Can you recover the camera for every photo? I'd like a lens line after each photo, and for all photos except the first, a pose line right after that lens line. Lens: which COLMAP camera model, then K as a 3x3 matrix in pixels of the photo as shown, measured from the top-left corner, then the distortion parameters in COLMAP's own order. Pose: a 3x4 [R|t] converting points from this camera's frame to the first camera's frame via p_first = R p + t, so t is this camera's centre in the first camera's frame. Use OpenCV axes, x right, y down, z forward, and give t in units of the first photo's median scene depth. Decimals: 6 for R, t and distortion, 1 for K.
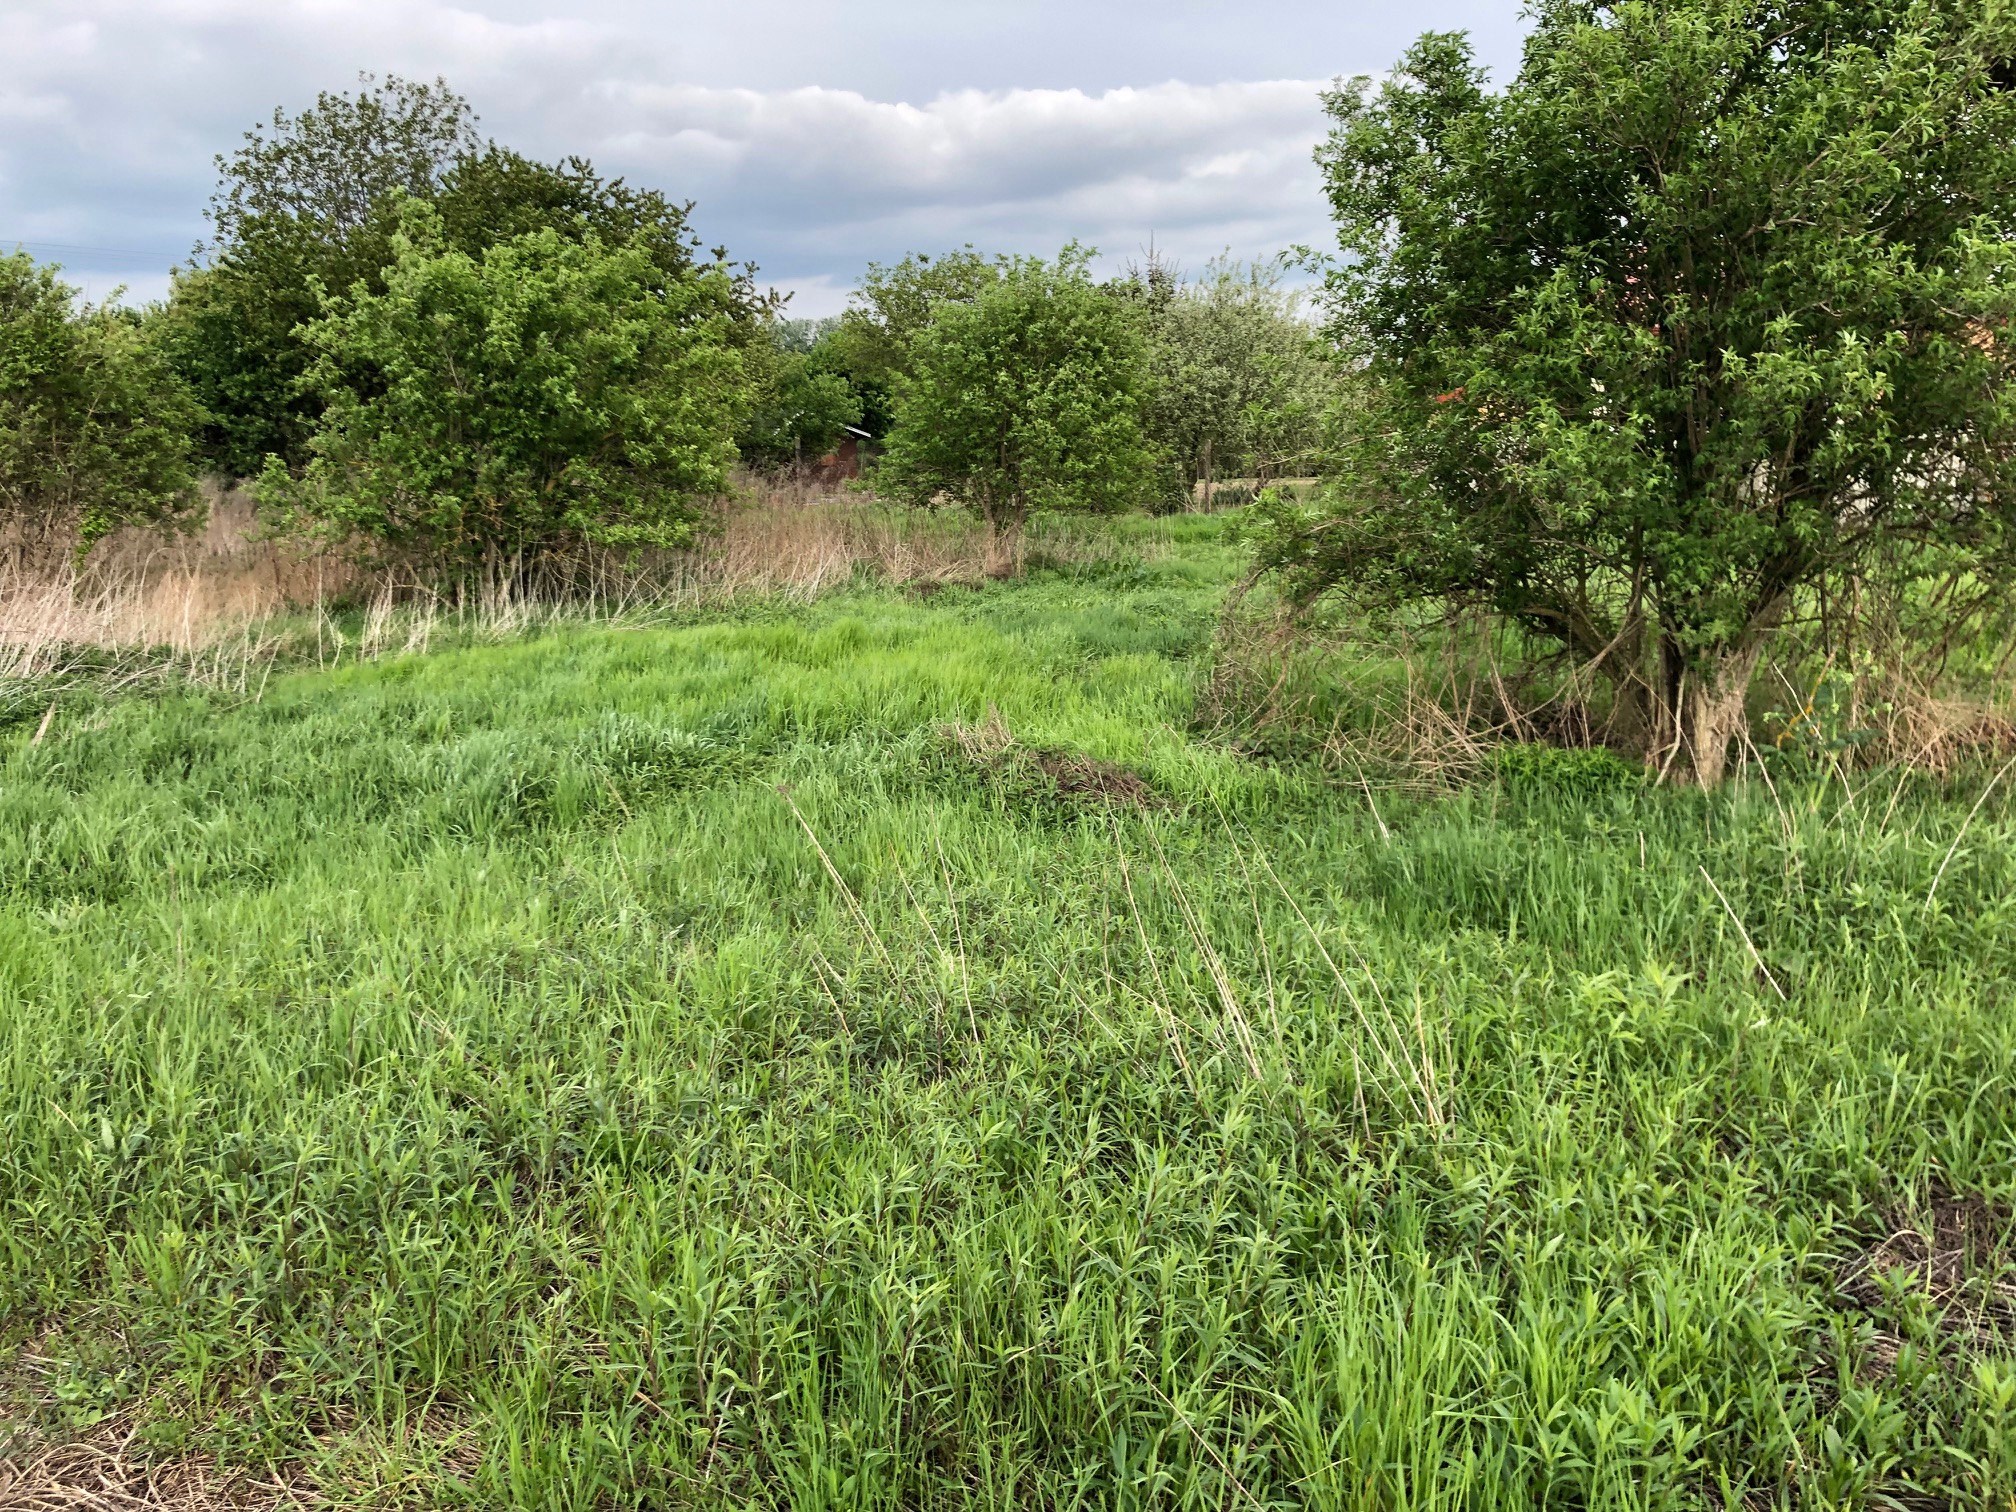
lens RADIAL K [[1656.3, 0, 1008.2], [0, 1656.3, 750.0], [0, 0, 1]] dist [0.002077, 0.009542]
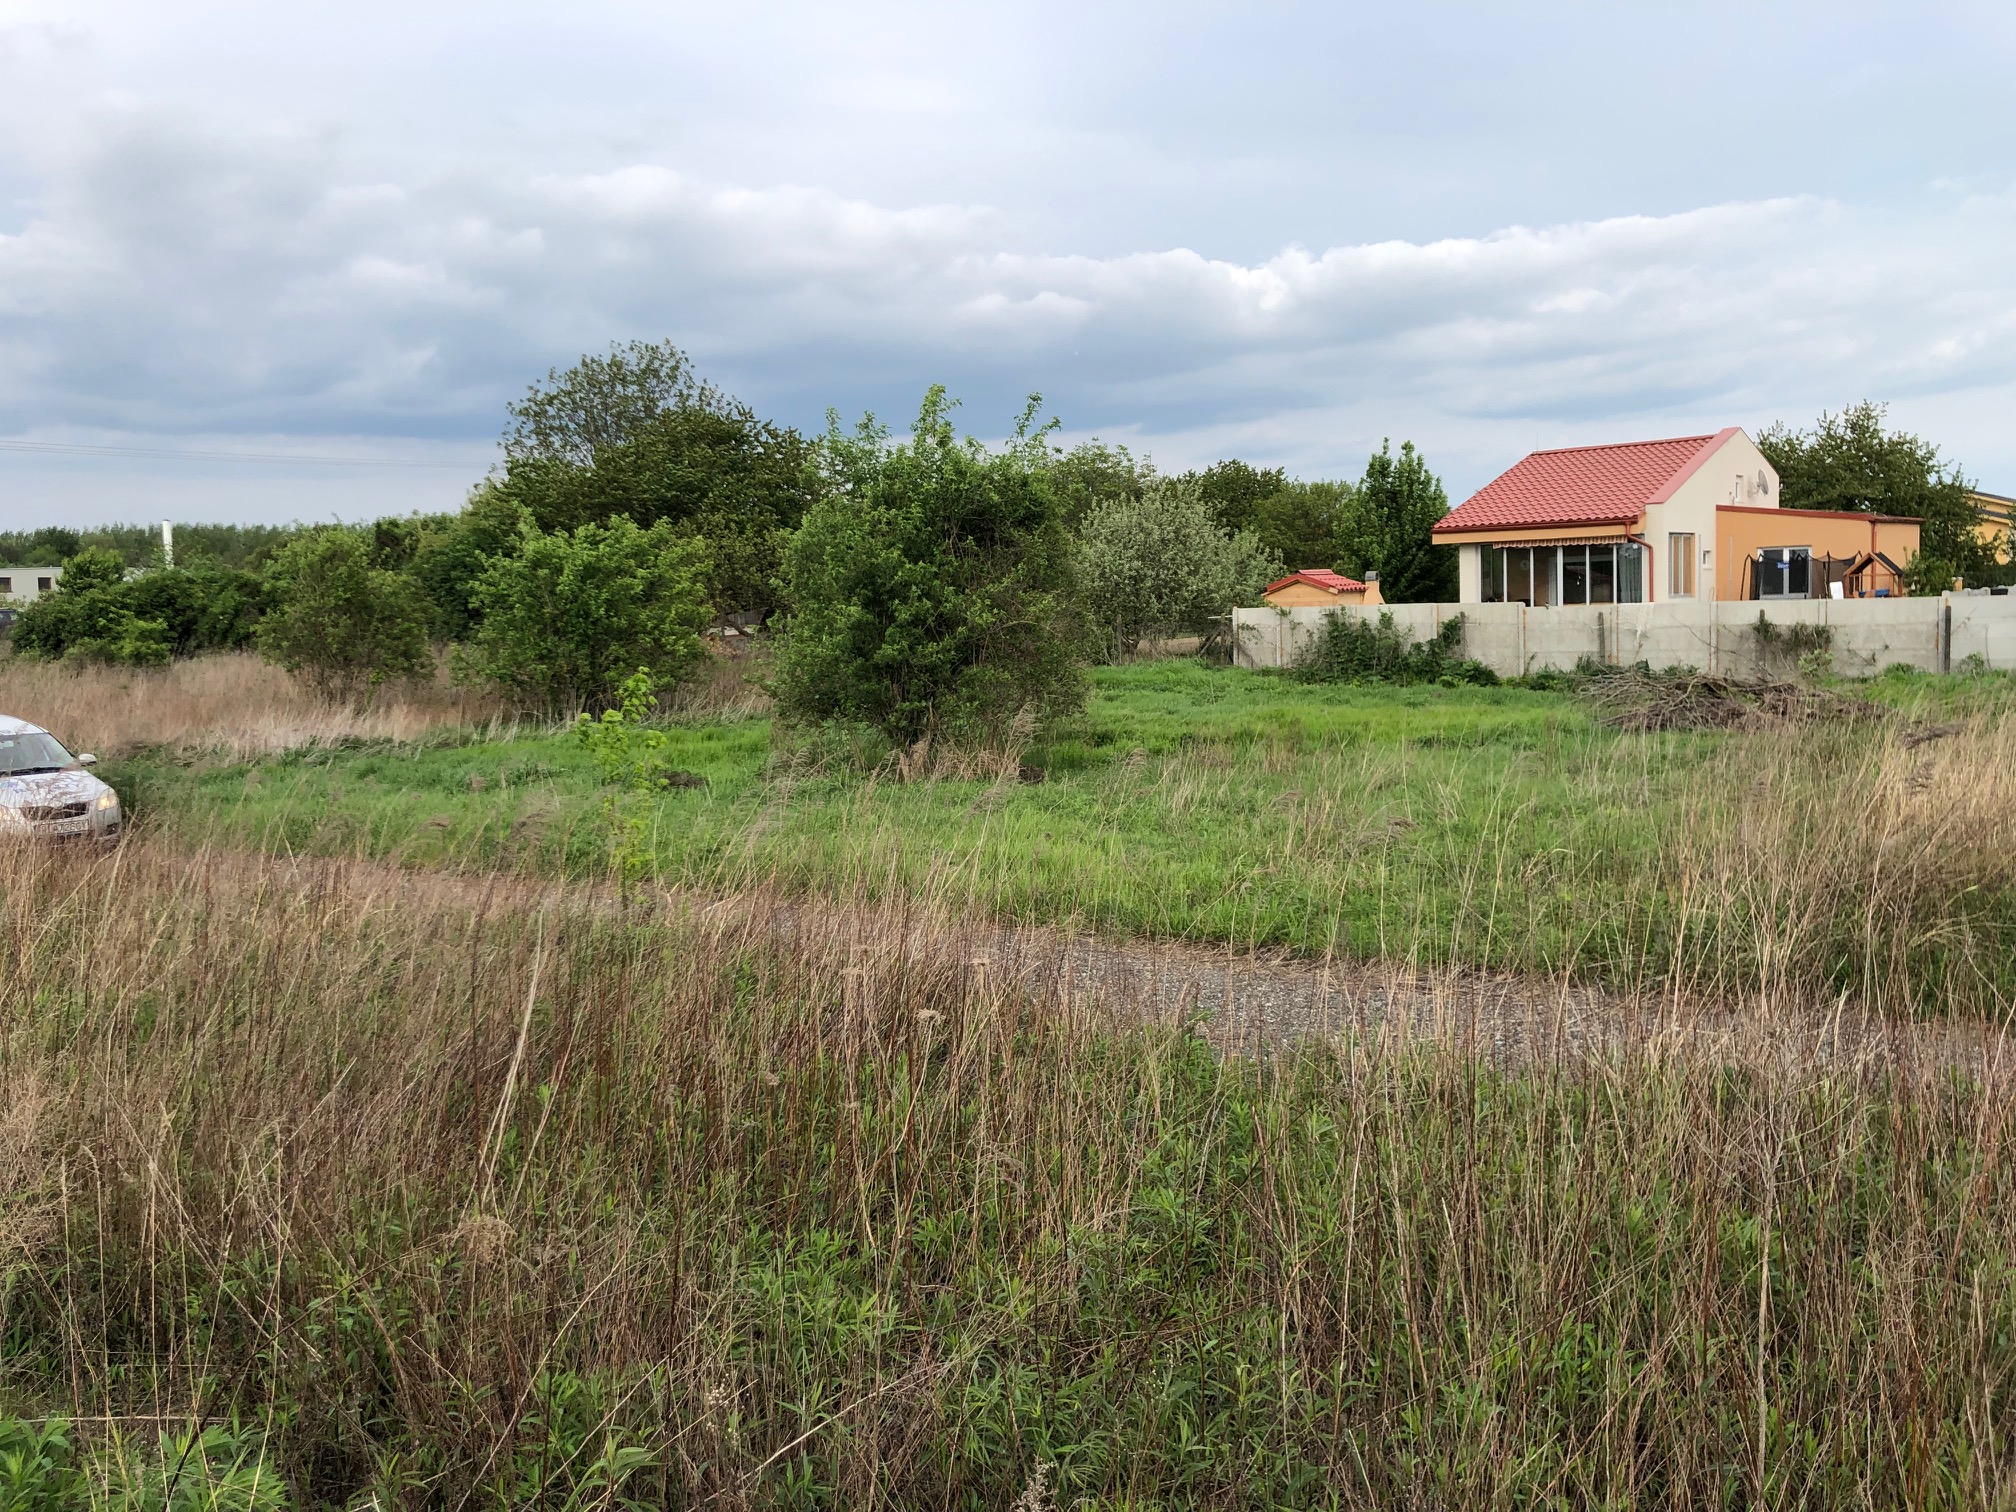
lens RADIAL K [[1656.3, 0, 1008.2], [0, 1656.3, 750.0], [0, 0, 1]] dist [0.002077, 0.009542]
pose [[0.984282, 0.015002, -0.175966, 0.218615], [-0.028764, 0.996699, -0.075922, 0.030543], [0.174246, 0.079790, 0.981464, -0.317631]]
